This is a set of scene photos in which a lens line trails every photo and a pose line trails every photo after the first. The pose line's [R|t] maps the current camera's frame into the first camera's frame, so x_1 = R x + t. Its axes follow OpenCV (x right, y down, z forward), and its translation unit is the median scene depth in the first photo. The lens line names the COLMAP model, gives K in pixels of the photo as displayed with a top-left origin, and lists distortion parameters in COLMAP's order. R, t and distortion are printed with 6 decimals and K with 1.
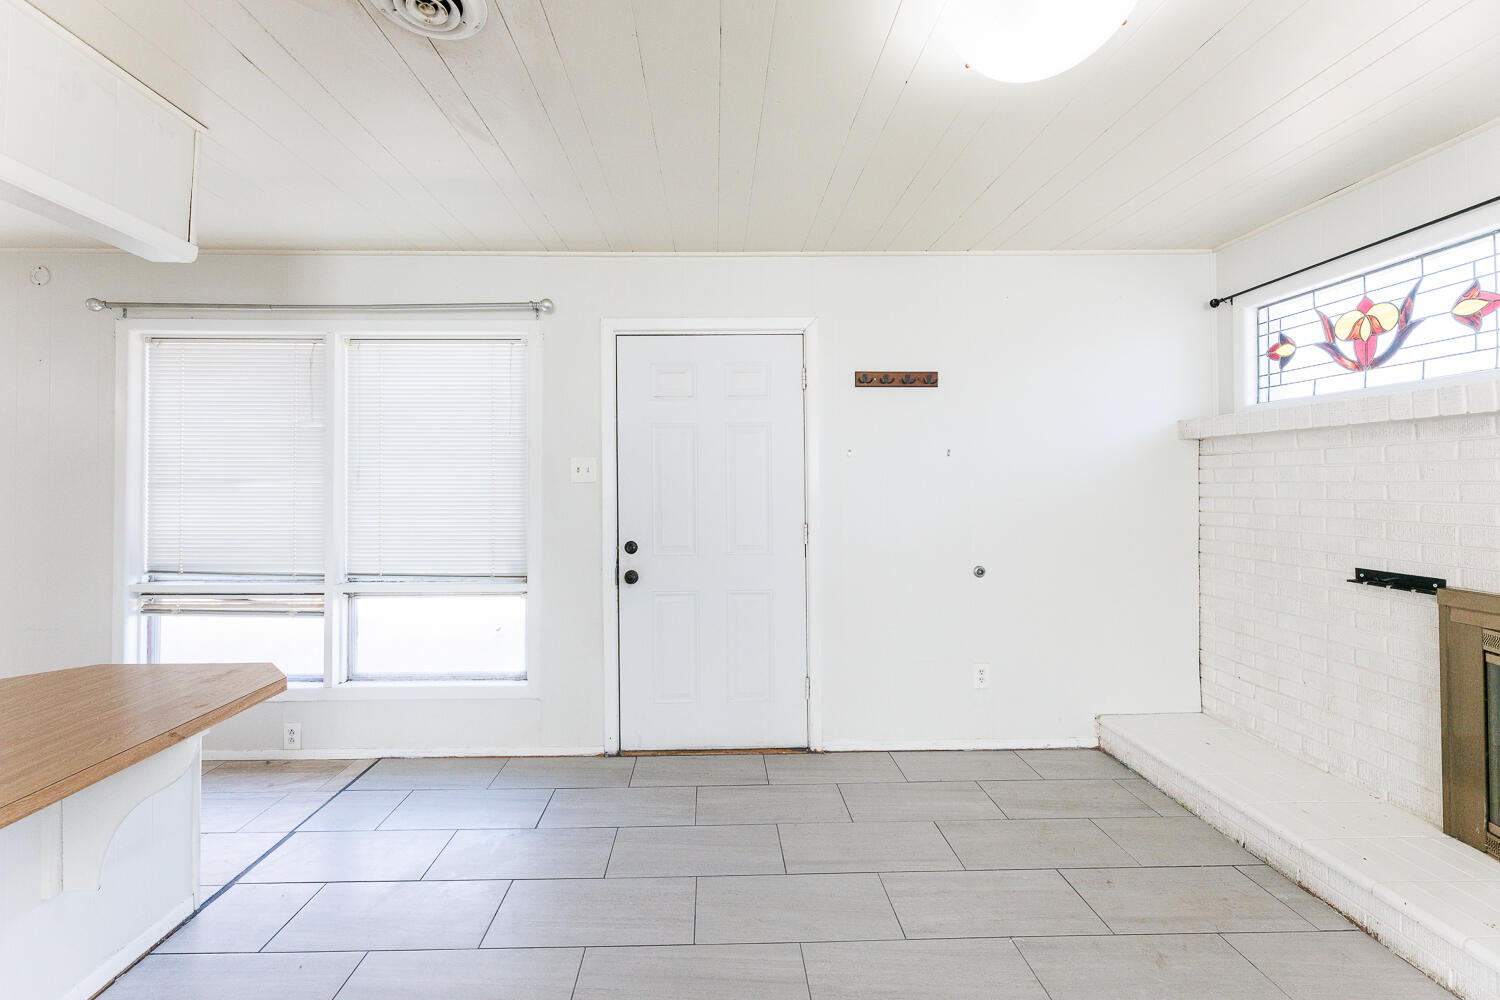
lens RADIAL K [[605.5, 0, 721.4], [0, 605.5, 479.3], [0, 0, 1]] dist [0.000818, 0.000329]
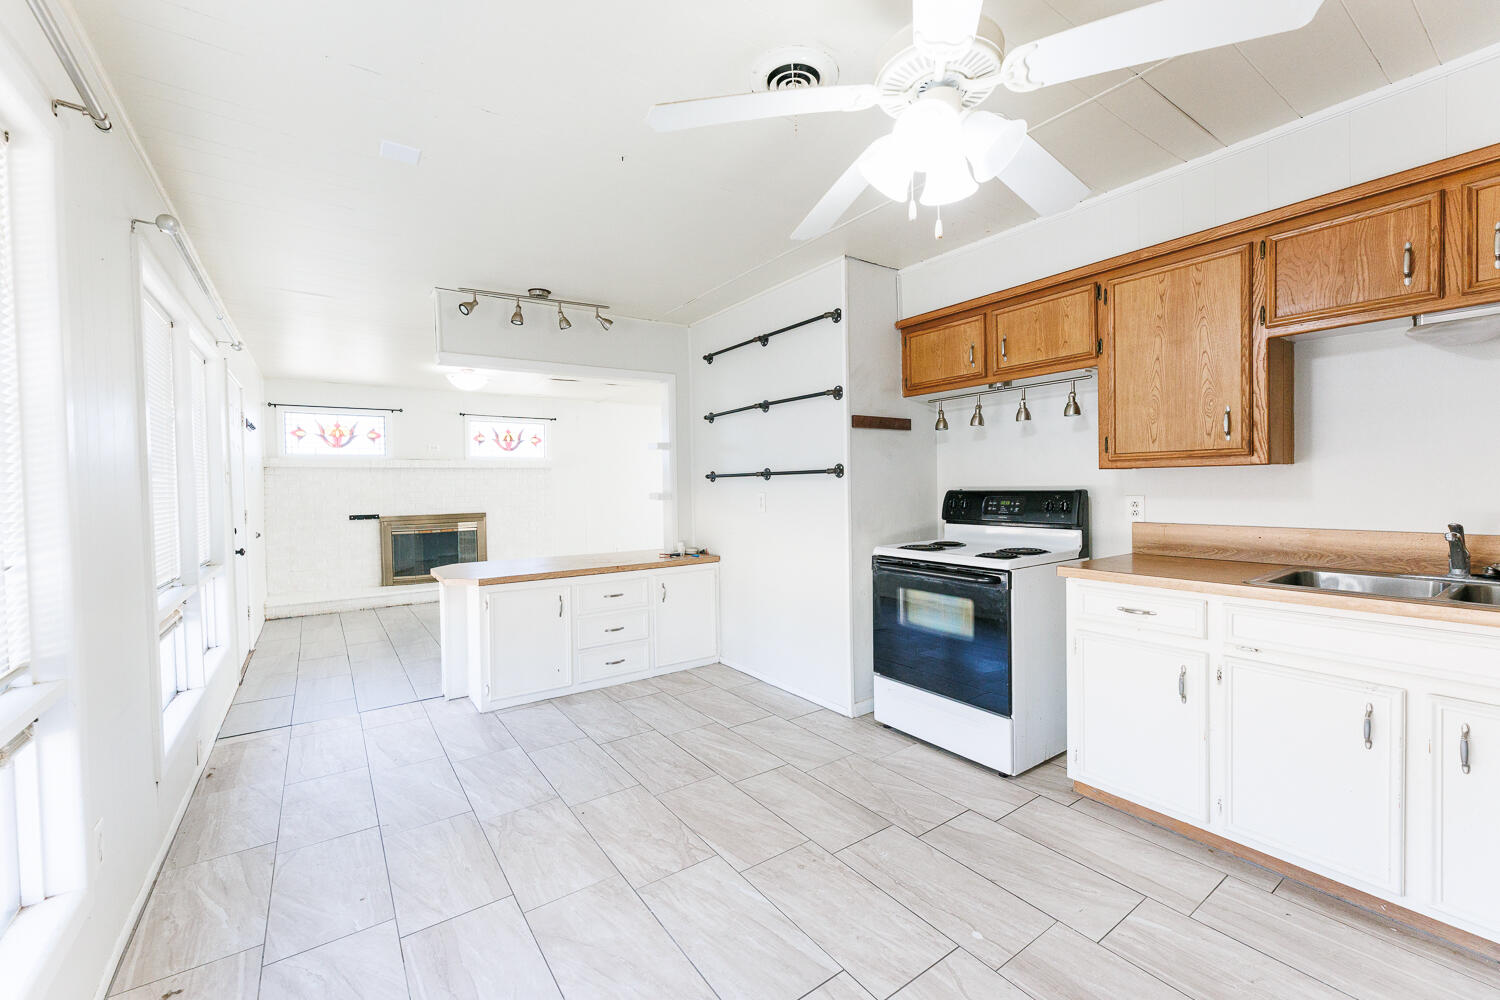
lens RADIAL K [[603.6, 0, 751.4], [0, 603.6, 496.2], [0, 0, 1]] dist [-0.001109, -0.000080]
pose [[-0.564087, -0.001252, 0.825714, -1.940607], [0.011316, 0.999893, 0.009246, 0.035178], [-0.825638, 0.014559, -0.564013, 0.806431]]
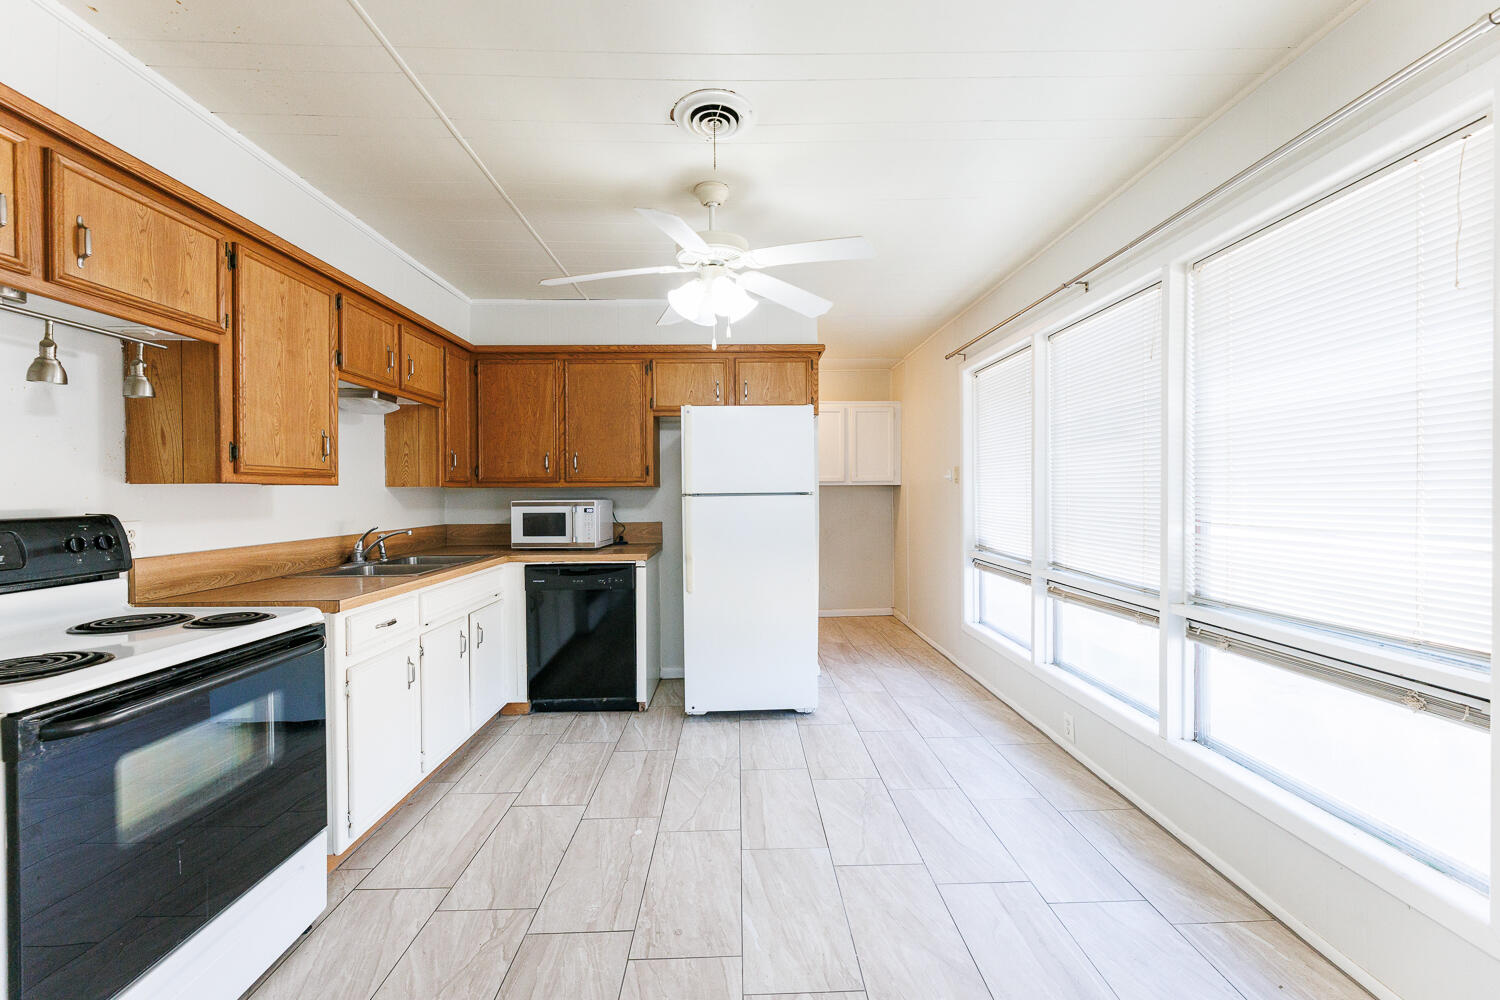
lens RADIAL K [[603.6, 0, 751.4], [0, 603.6, 496.2], [0, 0, 1]] dist [-0.001109, -0.000080]
pose [[0.006564, 0.012330, -0.999902, -0.842258], [0.018450, 0.999752, 0.012450, 0.026272], [0.999808, -0.018530, 0.006335, 0.463847]]
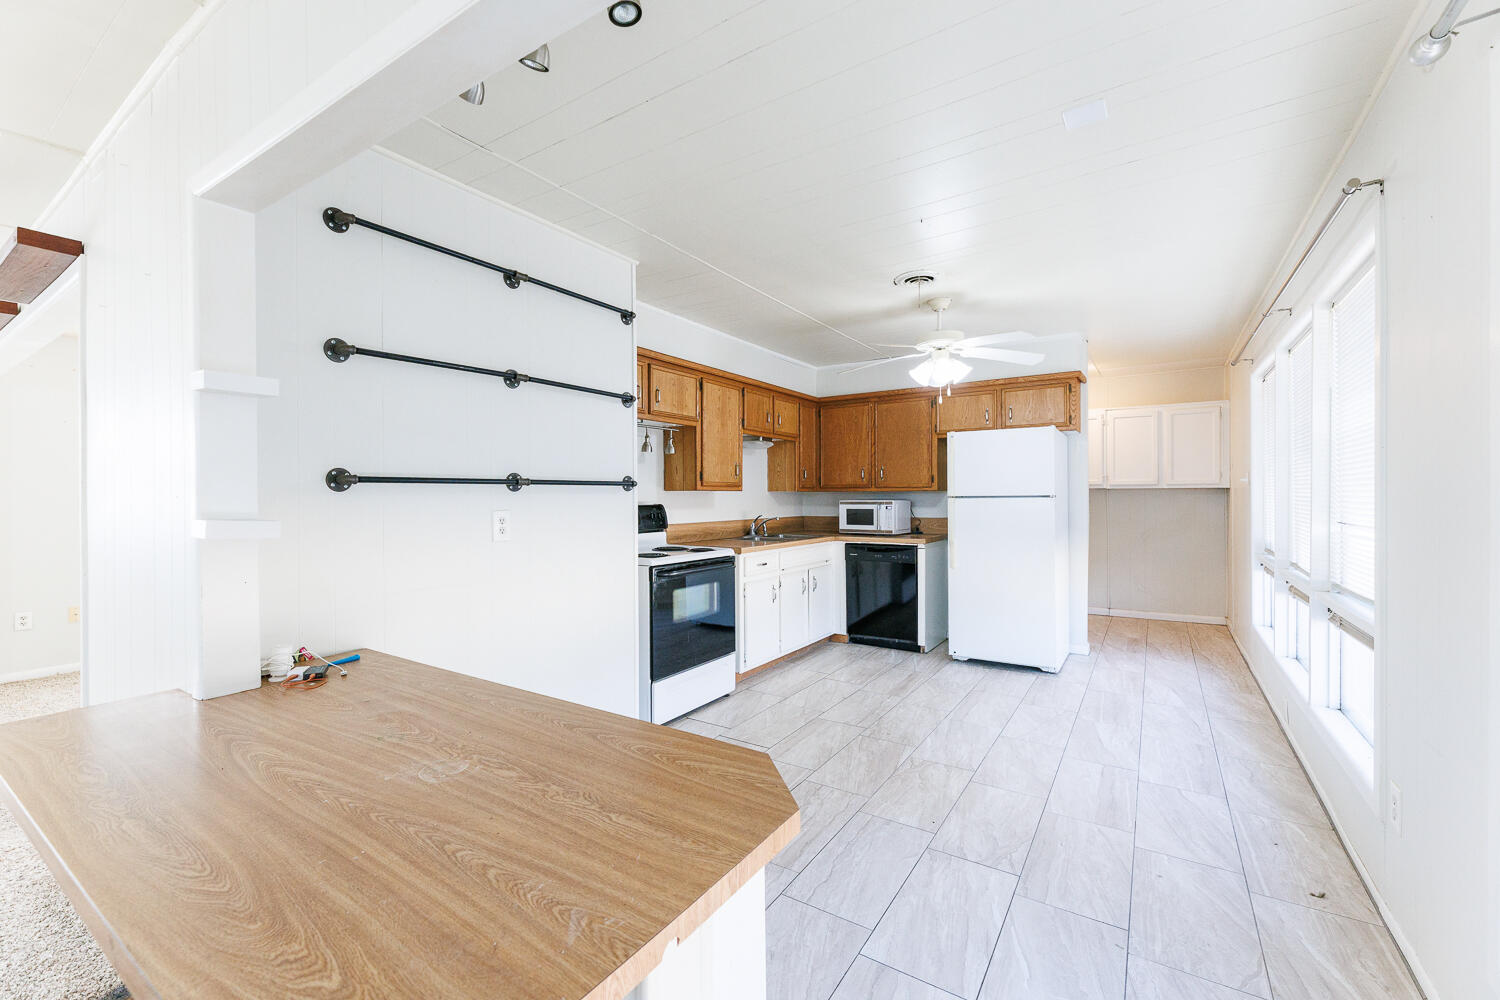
lens RADIAL K [[619.6, 0, 742.5], [0, 619.6, 497.2], [0, 0, 1]] dist [0.000217, -0.000027]
pose [[-0.570525, 0.009675, -0.821223, -0.367081], [0.016957, 0.999856, -0.000001, 0.026899], [0.821105, -0.013926, -0.570607, 0.811069]]
